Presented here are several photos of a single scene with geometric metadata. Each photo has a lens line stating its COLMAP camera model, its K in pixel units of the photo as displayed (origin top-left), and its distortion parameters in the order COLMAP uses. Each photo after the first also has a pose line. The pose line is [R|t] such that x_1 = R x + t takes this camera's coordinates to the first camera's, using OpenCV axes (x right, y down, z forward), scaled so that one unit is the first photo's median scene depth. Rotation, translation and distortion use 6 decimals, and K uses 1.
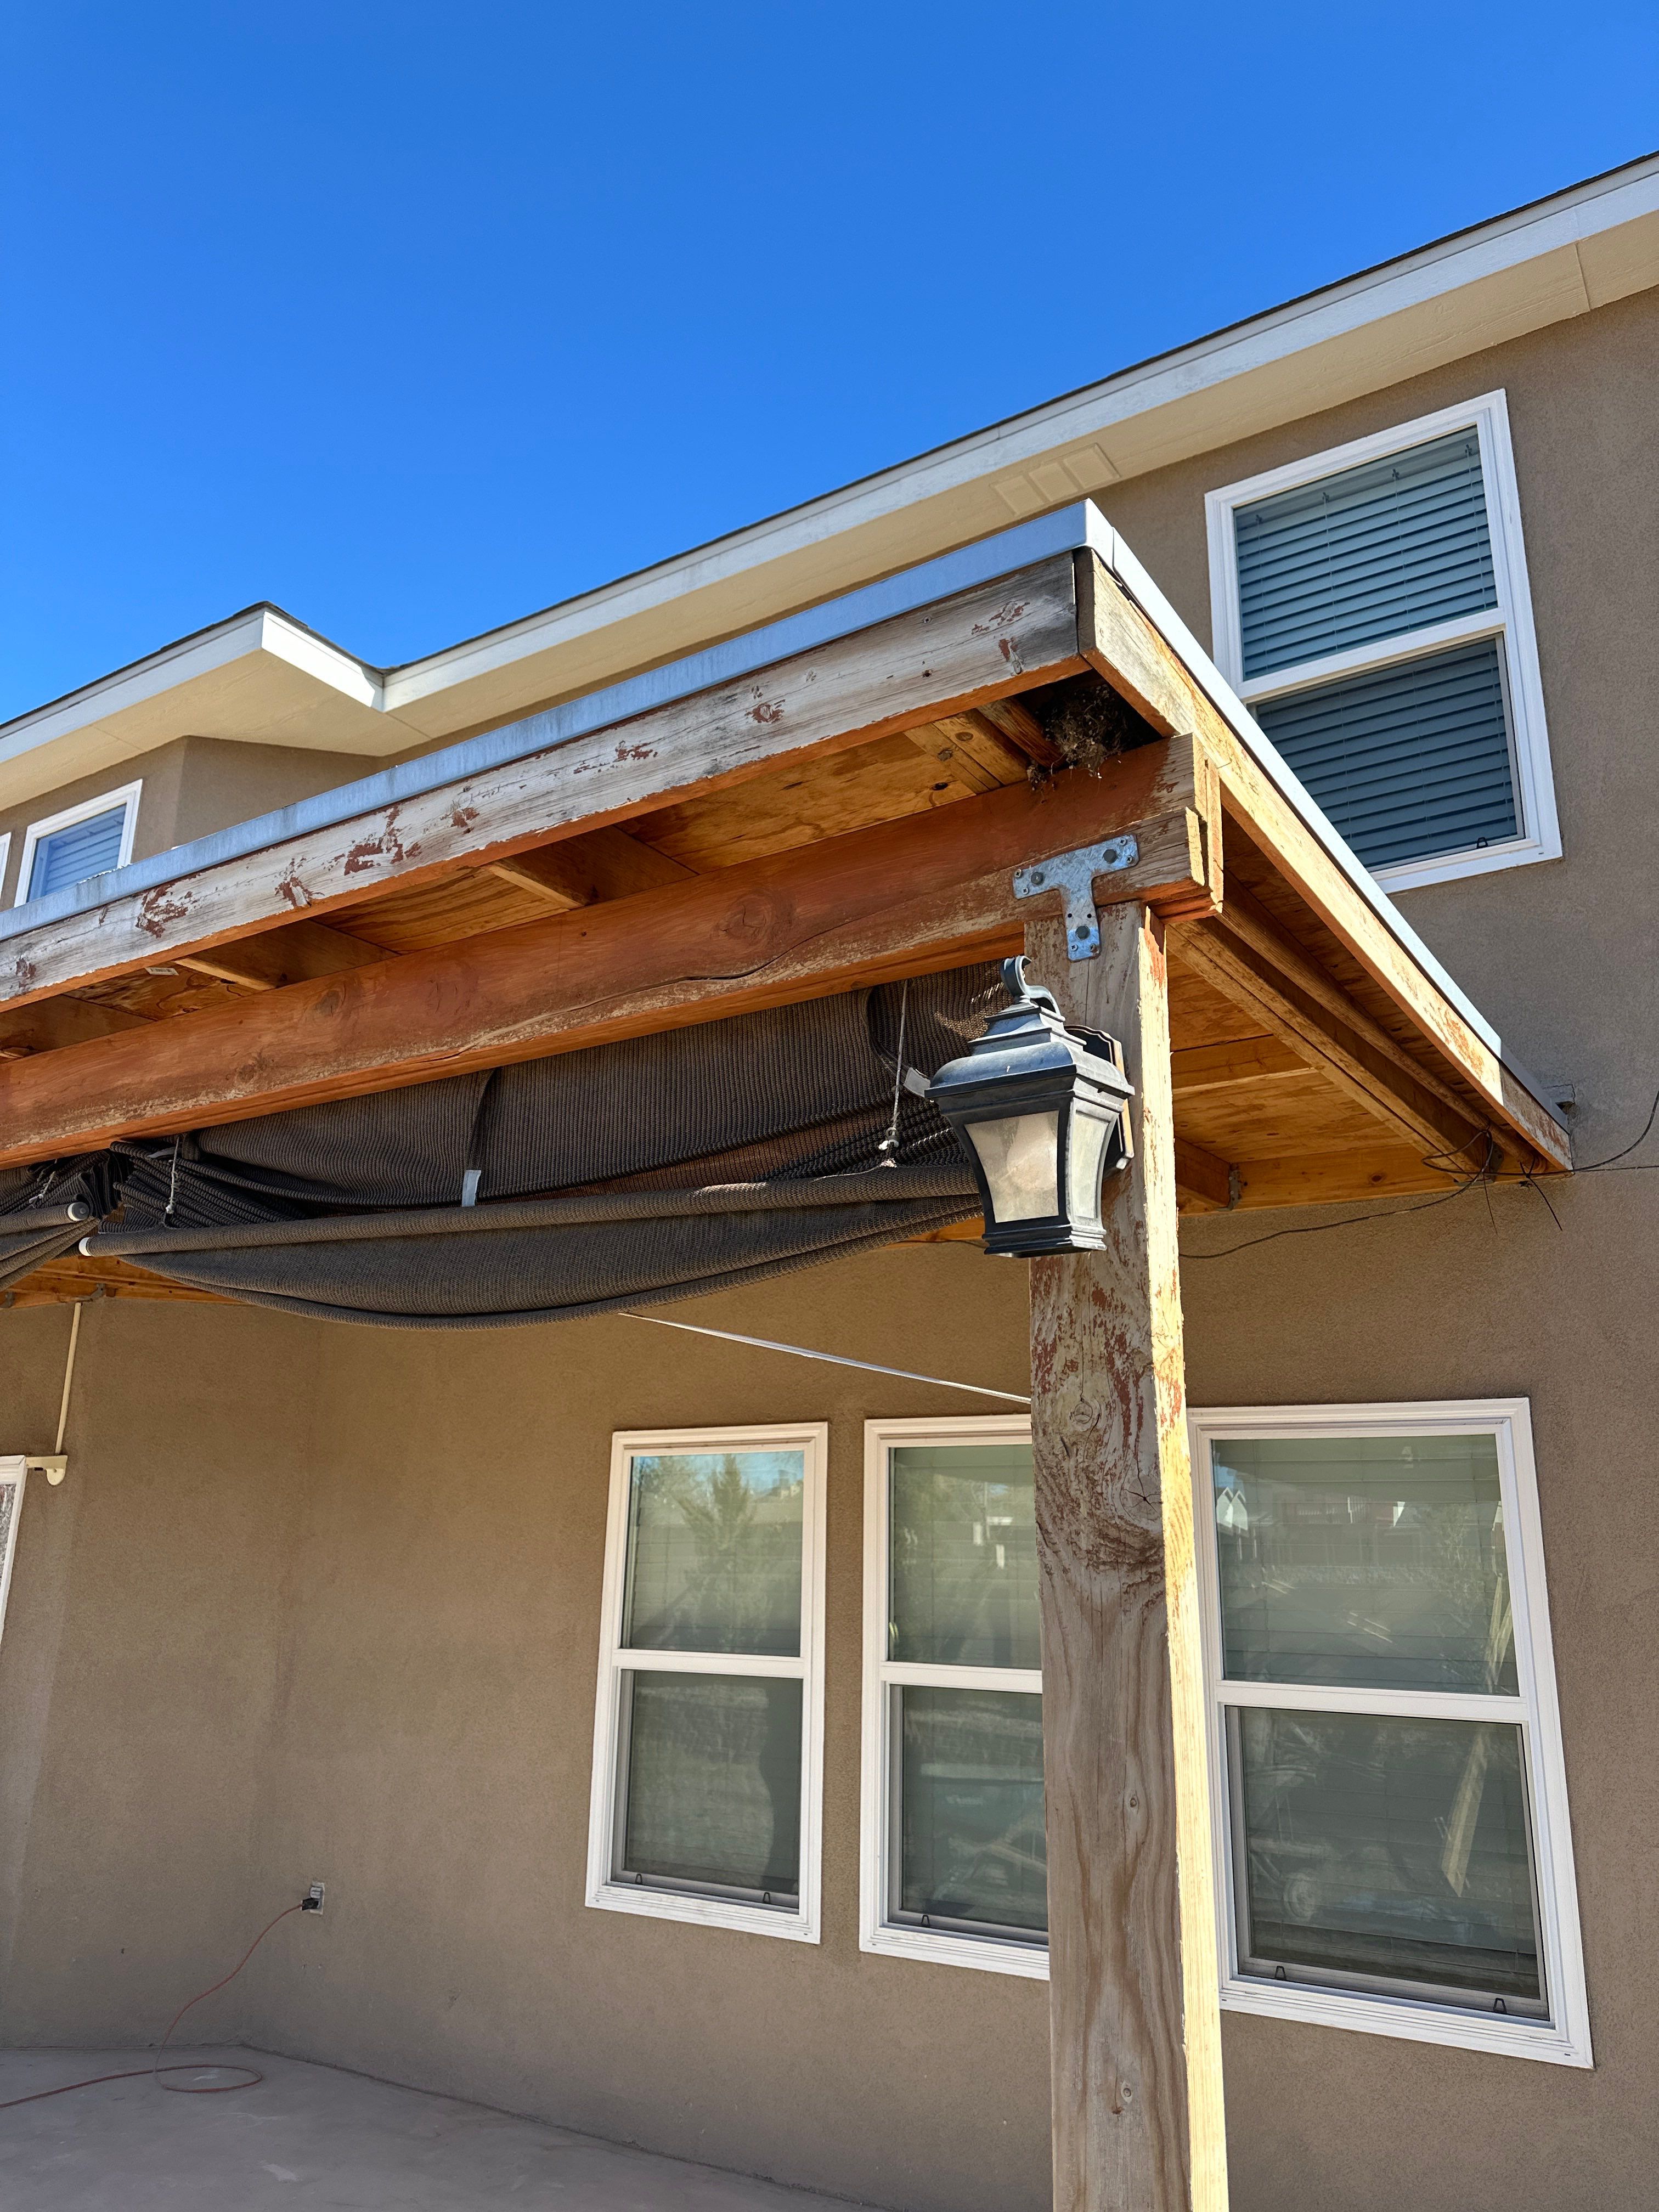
lens RADIAL K [[1572.2, 0, 825.1], [0, 1572.2, 1121.7], [0, 0, 1]] dist [0.061148, -0.066622]
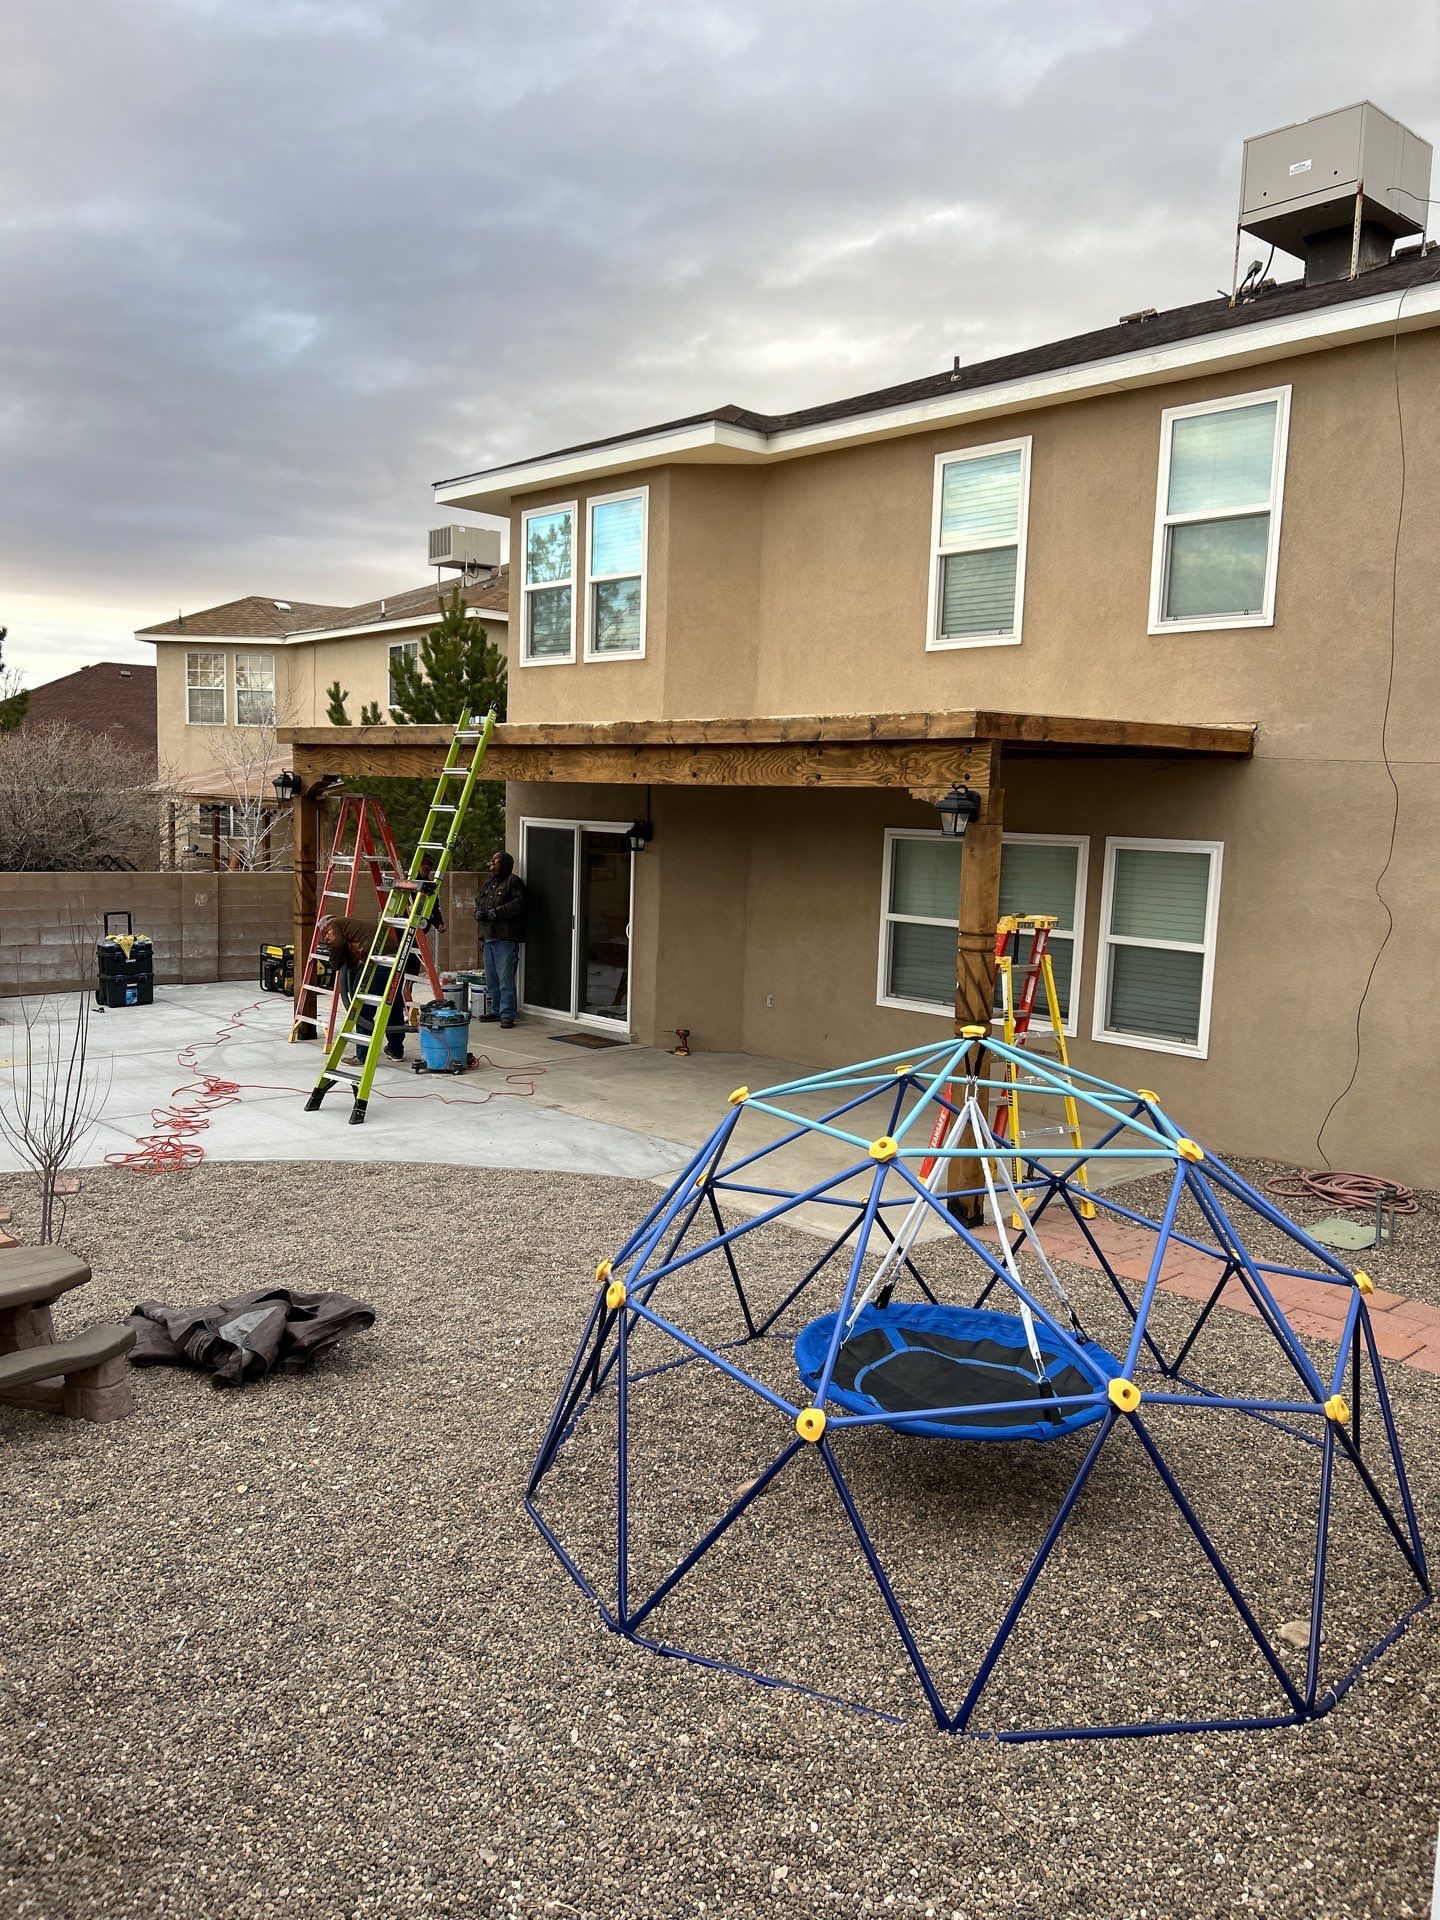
lens RADIAL K [[1439.1, 0, 728.4], [0, 1439.1, 963.6], [0, 0, 1]] dist [0.055500, -0.060980]
pose [[0.971496, 0.040699, -0.233538, 0.172258], [0.049782, 0.928159, 0.368841, -0.487400], [0.231772, -0.369953, 0.899676, -1.245359]]
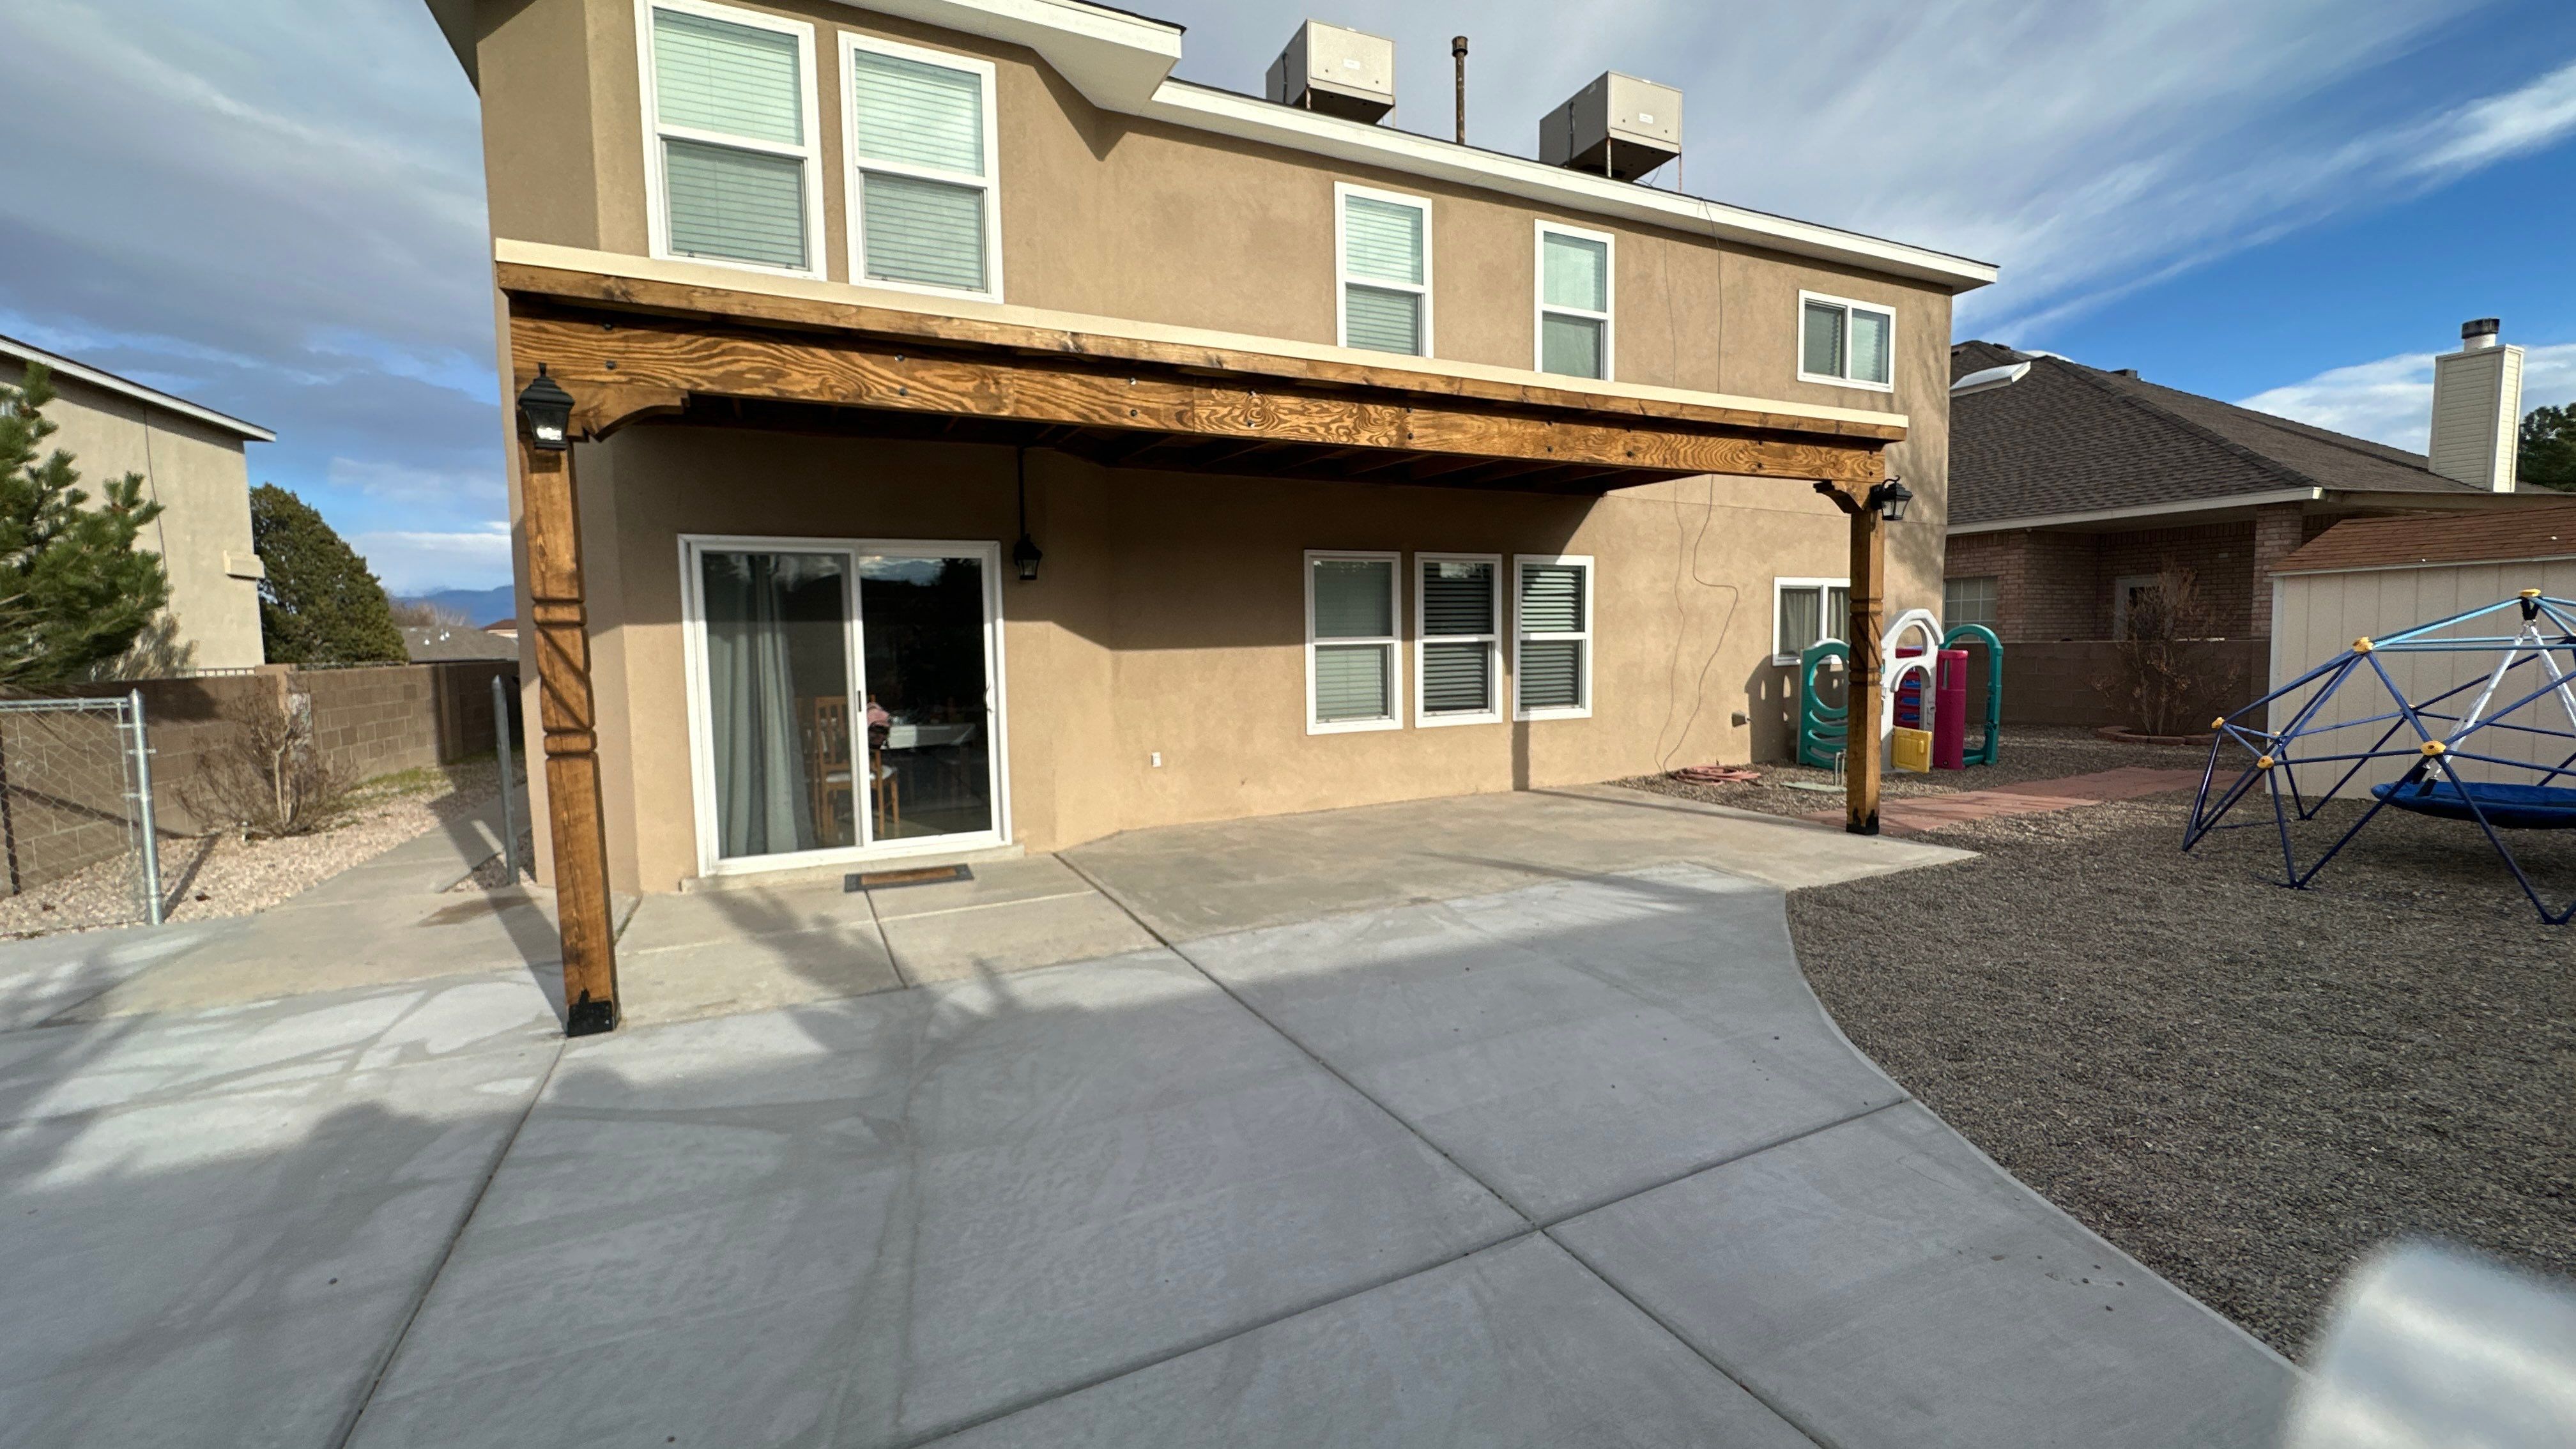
lens RADIAL K [[1031.9, 0, 1289.1], [0, 1031.9, 718.9], [0, 0, 1]] dist [-0.002555, 0.000057]
pose [[0.525554, -0.092816, 0.845682, -1.671480], [-0.207046, 0.950191, 0.232957, 0.100581], [-0.825182, -0.297527, 0.480159, 0.260838]]
